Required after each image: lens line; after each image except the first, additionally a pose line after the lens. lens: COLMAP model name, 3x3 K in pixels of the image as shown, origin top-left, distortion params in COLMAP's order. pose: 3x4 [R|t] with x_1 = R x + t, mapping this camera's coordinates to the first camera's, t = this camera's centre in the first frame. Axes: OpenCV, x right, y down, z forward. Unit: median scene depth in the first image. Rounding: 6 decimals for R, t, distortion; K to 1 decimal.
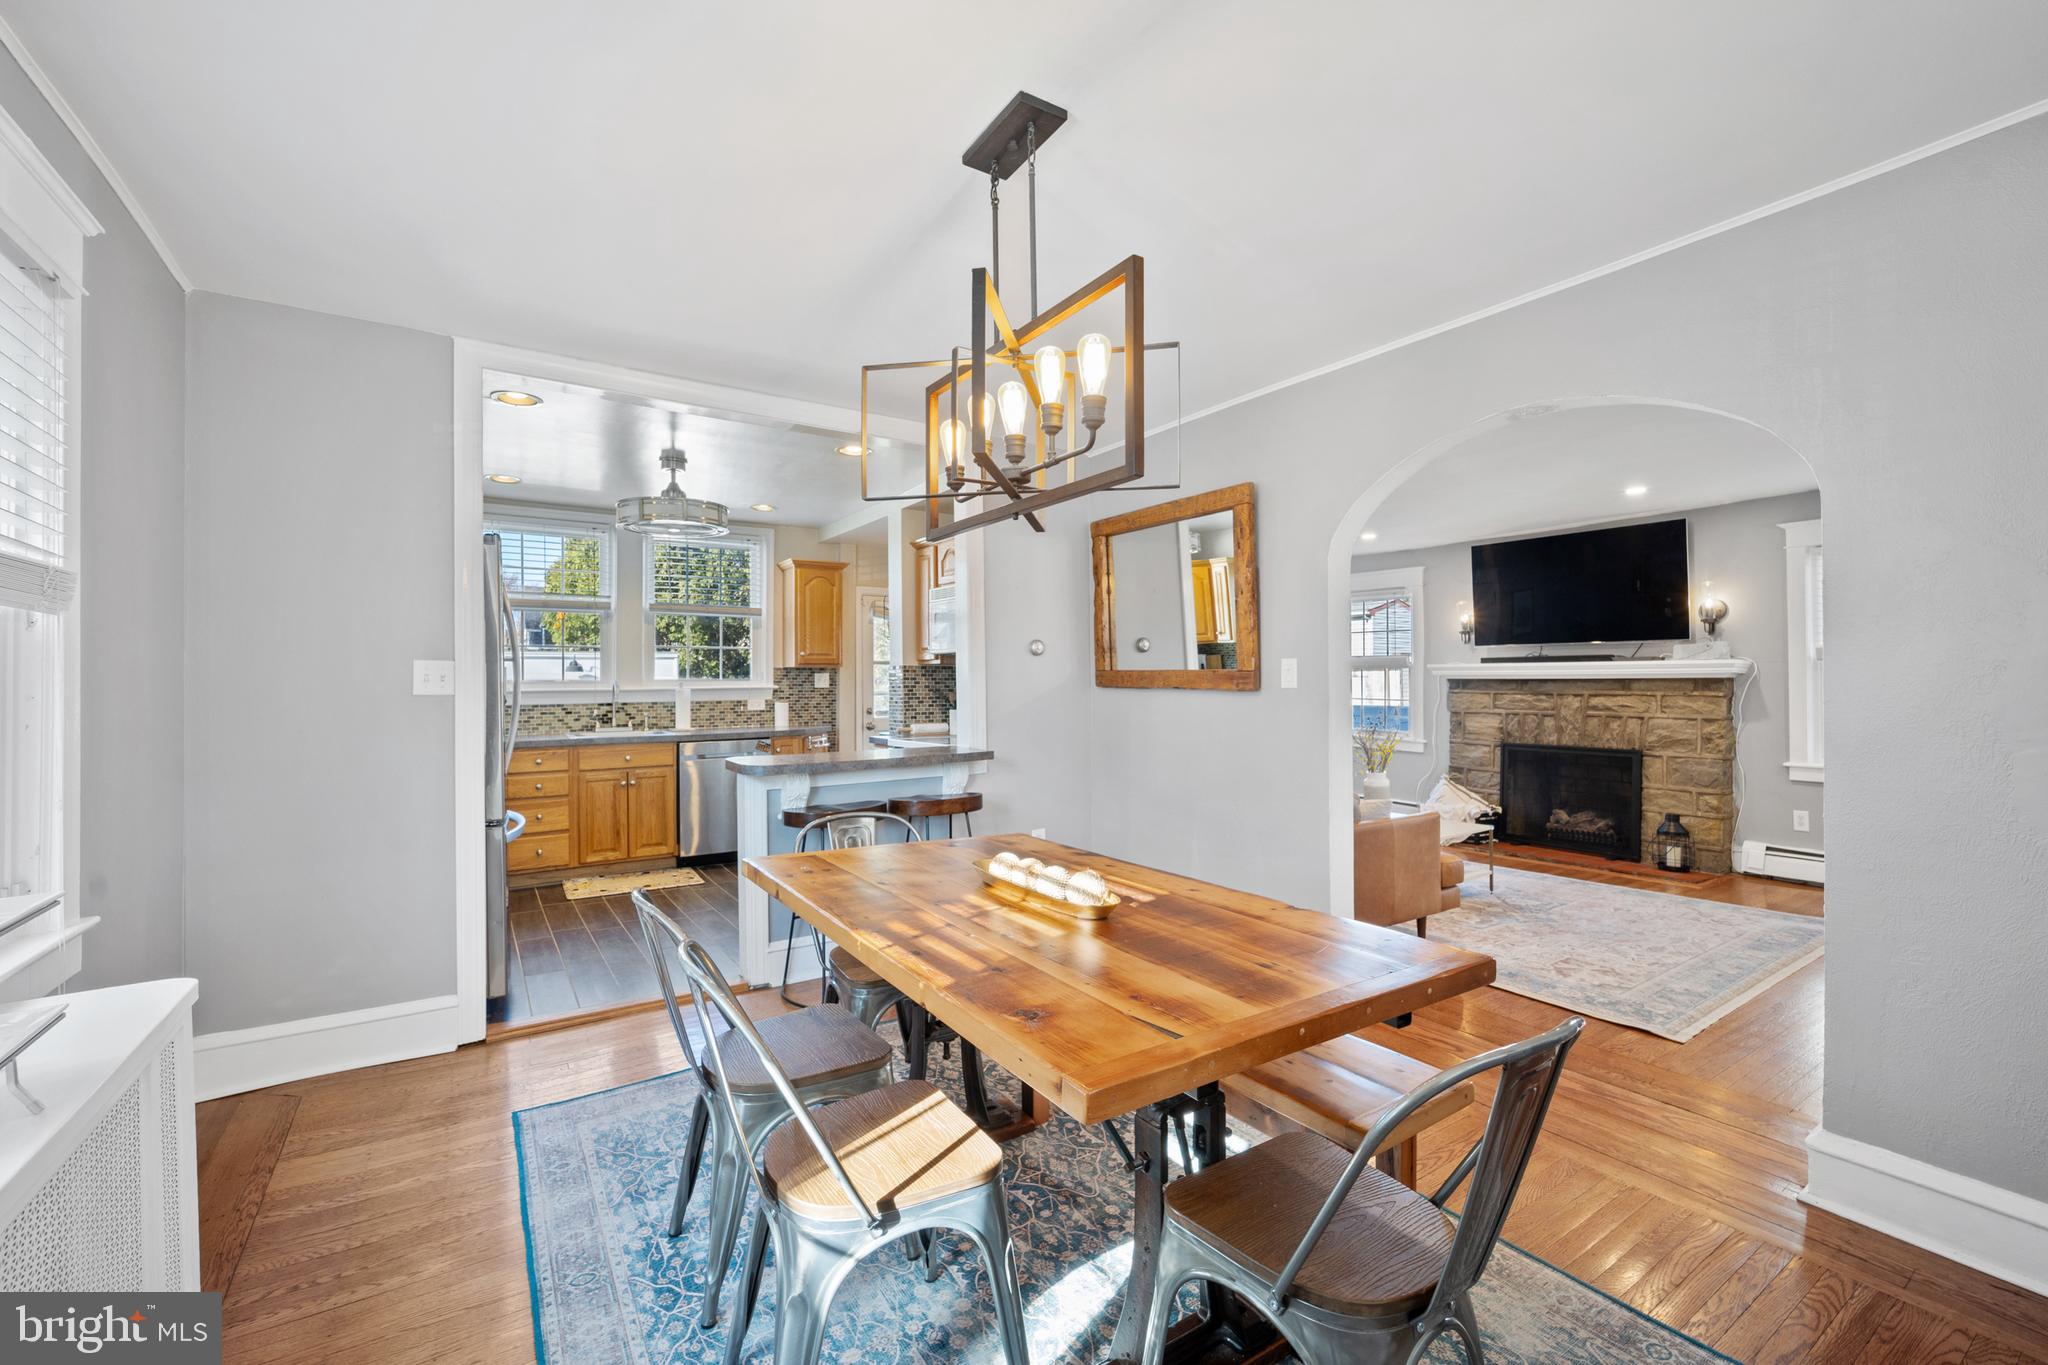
lens RADIAL K [[861.5, 0, 1028.6], [0, 861.5, 674.2], [0, 0, 1]] dist [-0.002318, -0.002158]
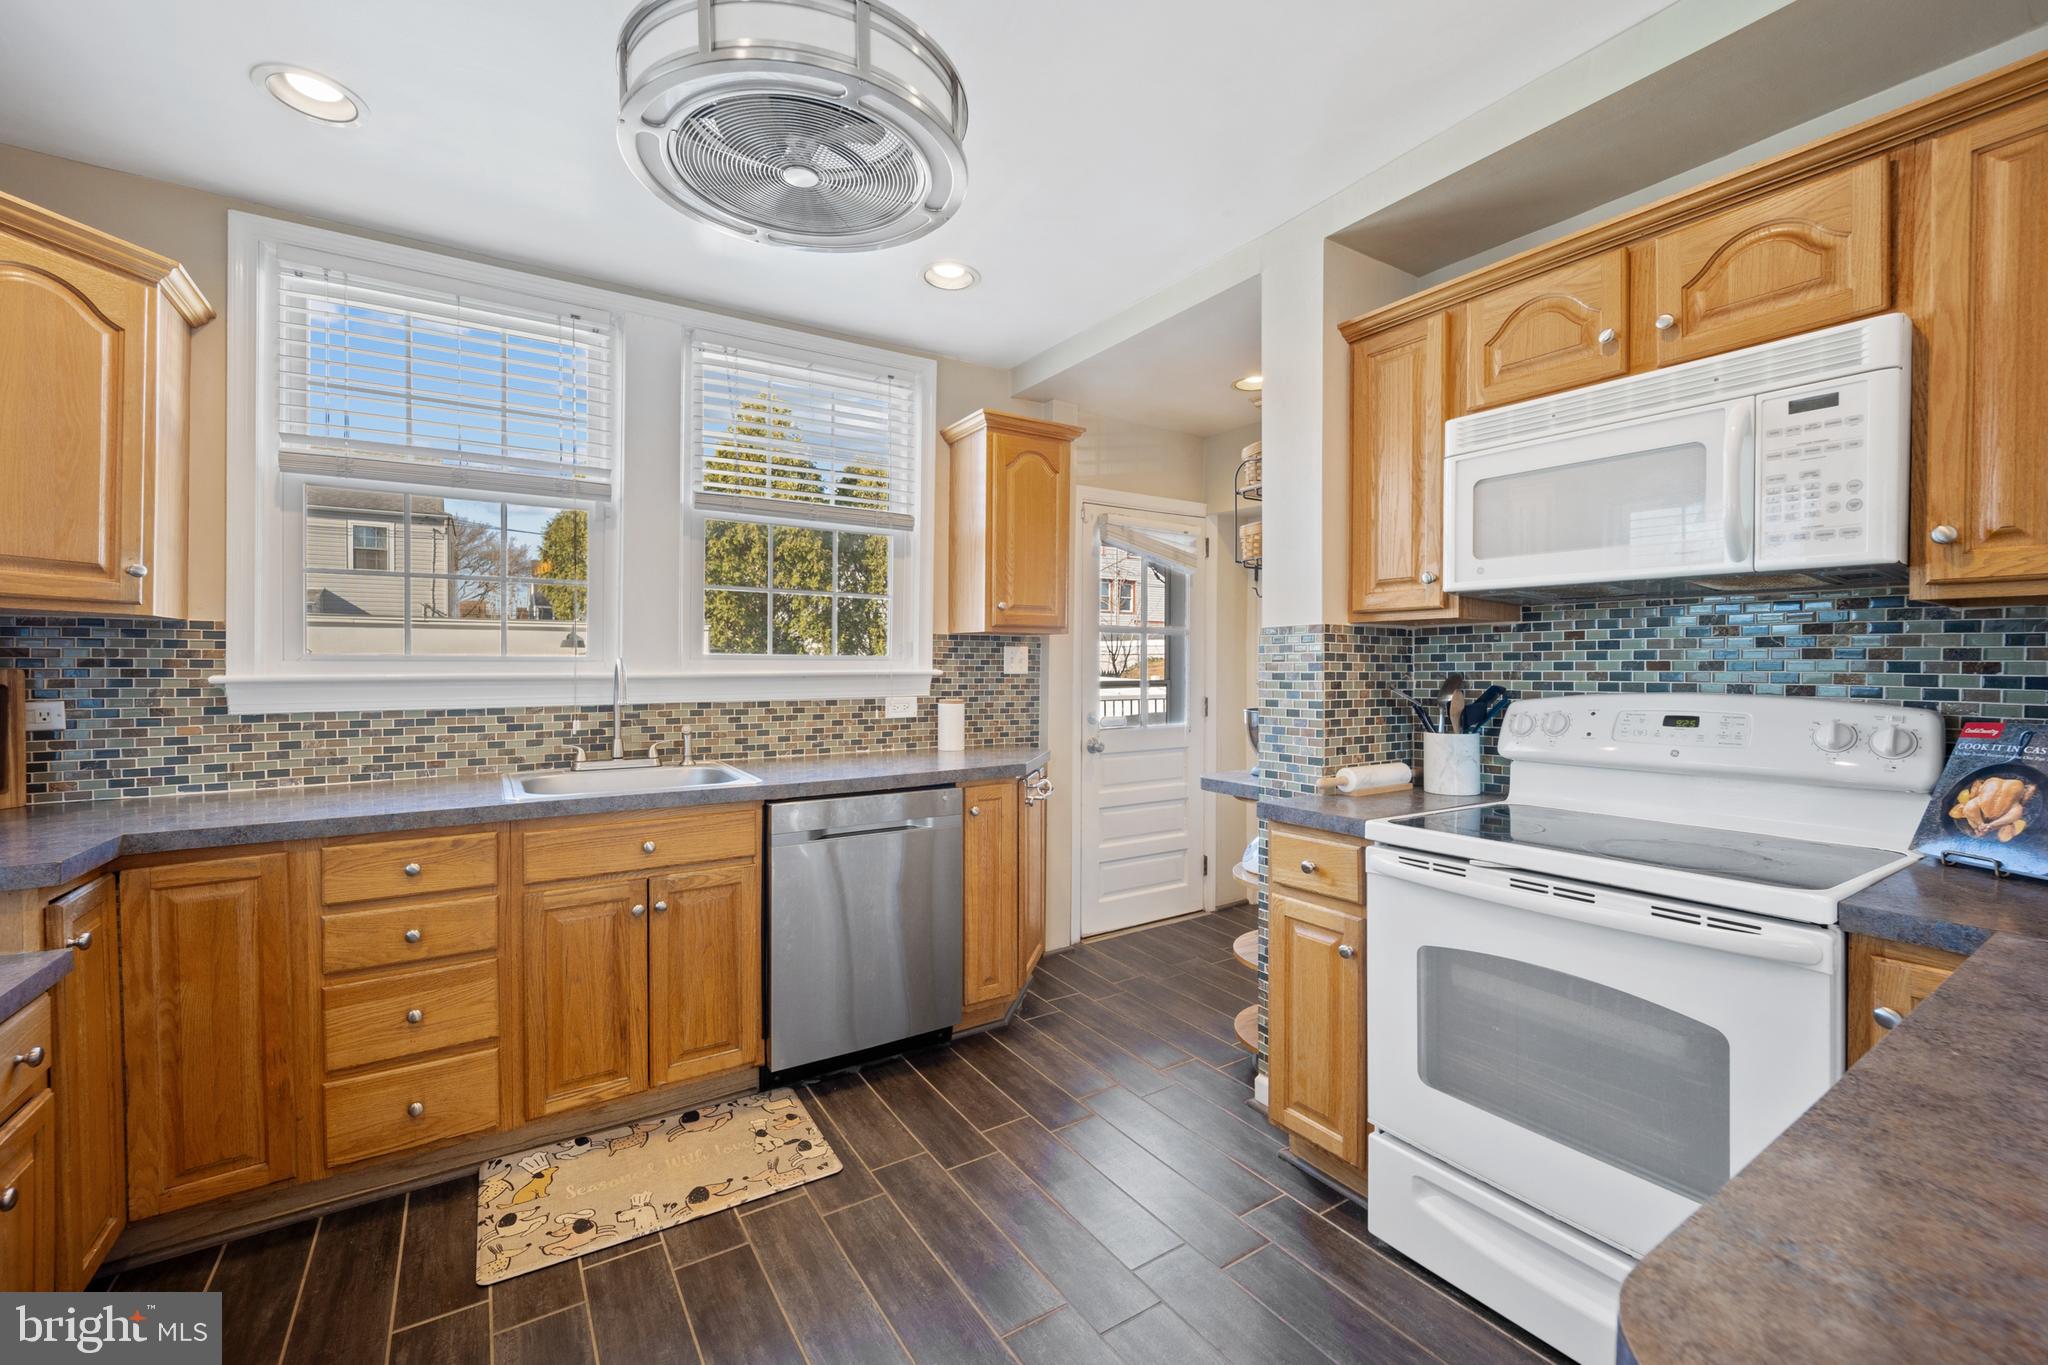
lens RADIAL K [[861.5, 0, 1038.7], [0, 861.5, 671.2], [0, 0, 1]] dist [-0.002318, -0.002158]
pose [[0.999953, 0.008200, -0.005153, -0.259774], [-0.008118, 0.999846, 0.015584, 0.006620], [0.005280, -0.015541, 0.999865, 0.553113]]
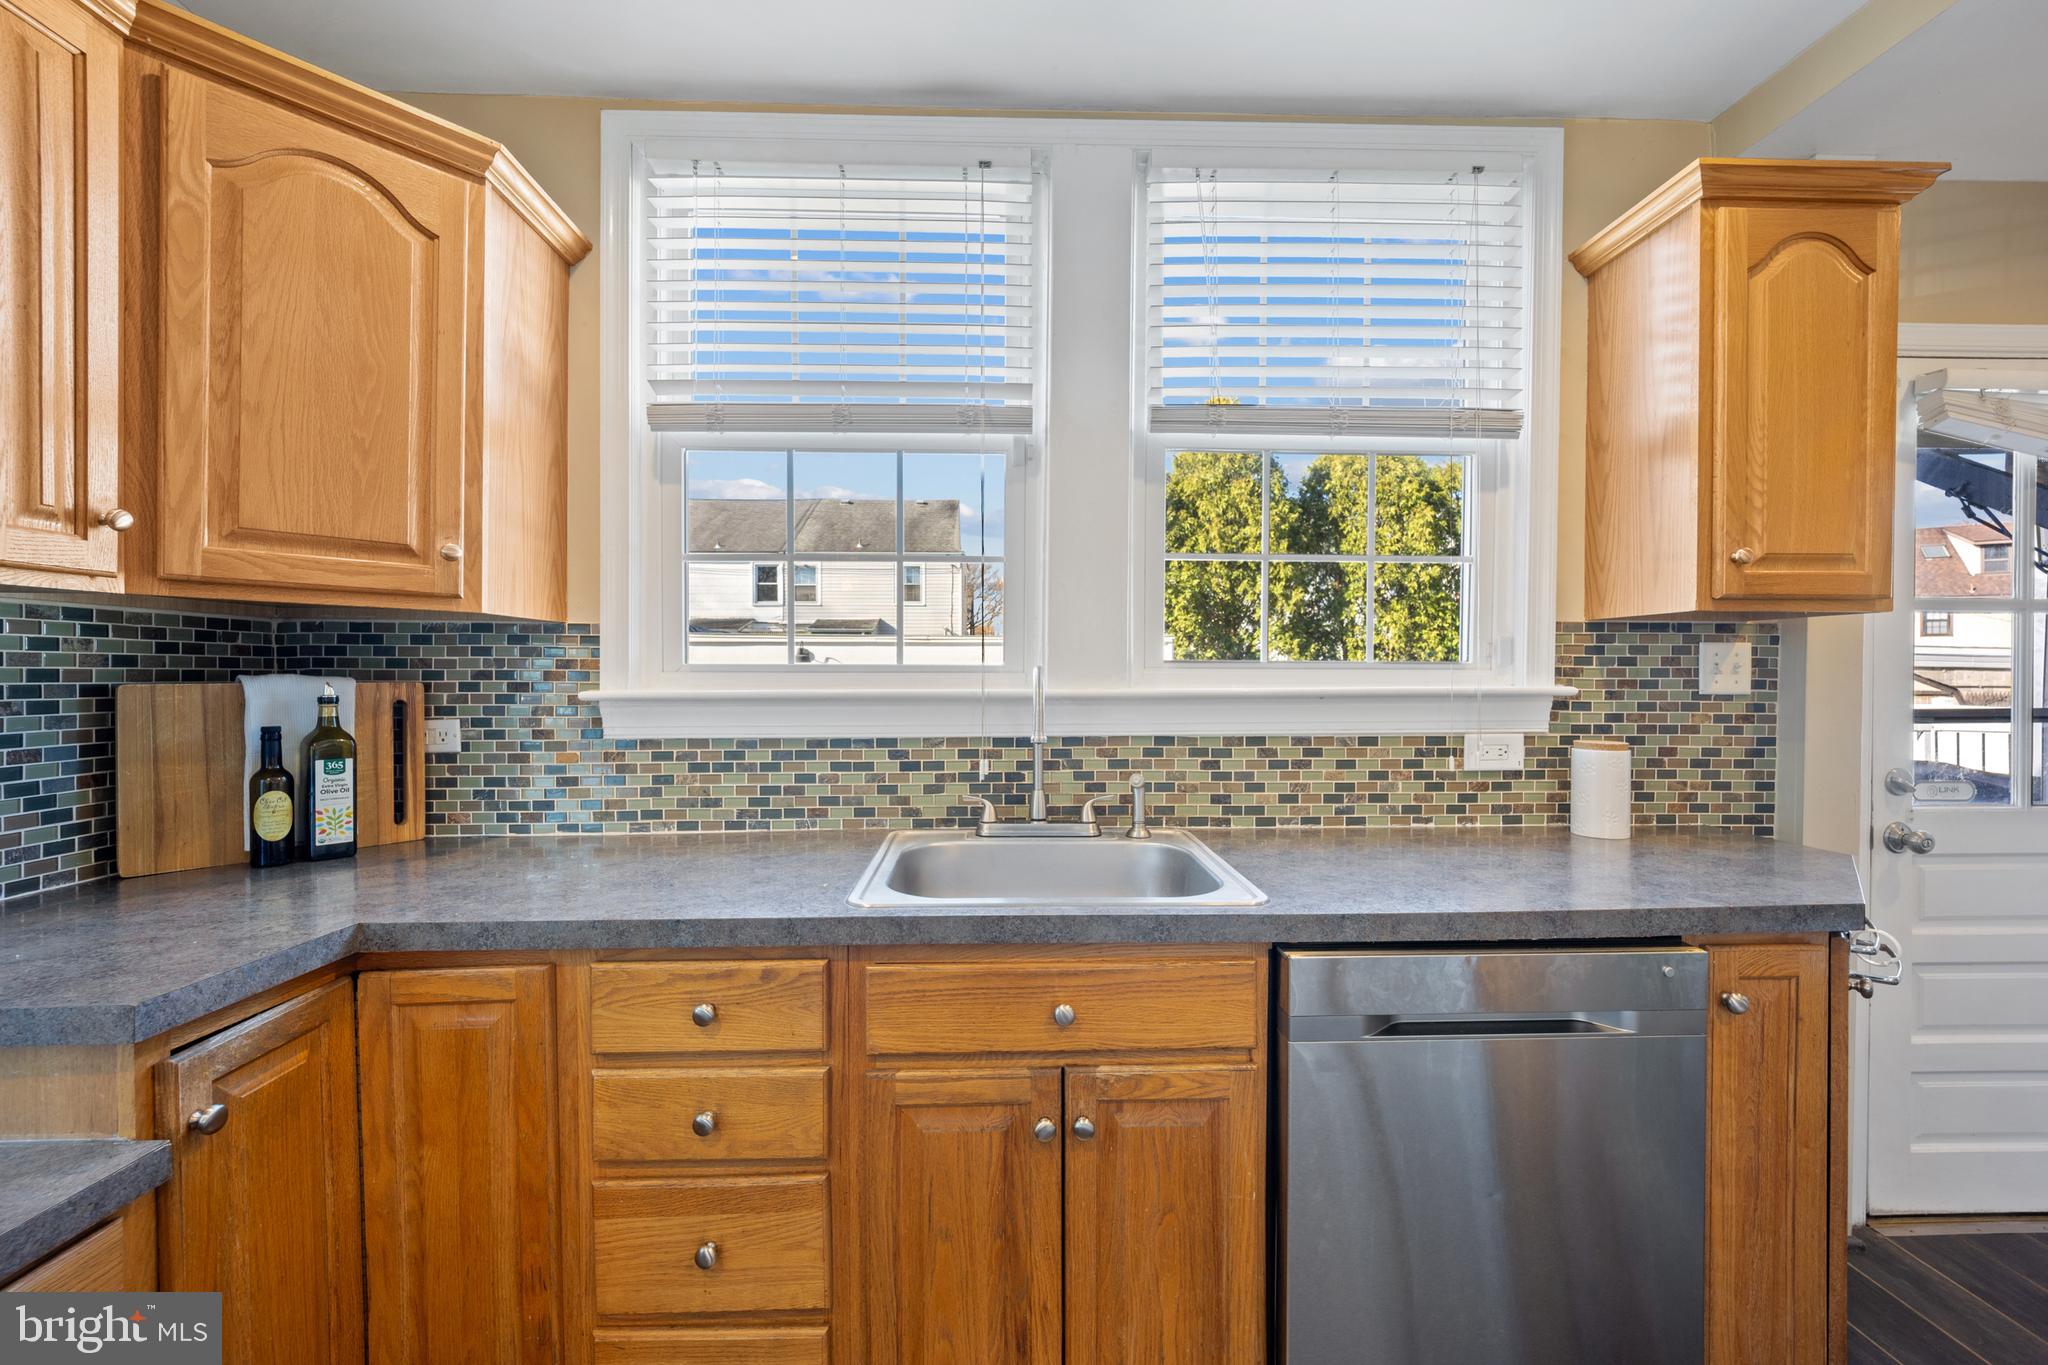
lens RADIAL K [[861.5, 0, 1006.5], [0, 861.5, 682.7], [0, 0, 1]] dist [-0.002318, -0.002158]
pose [[0.847155, 0.010140, -0.531249, -0.335944], [-0.002240, 0.999877, 0.015513, 0.009492], [0.531342, -0.011952, 0.847073, 0.749110]]
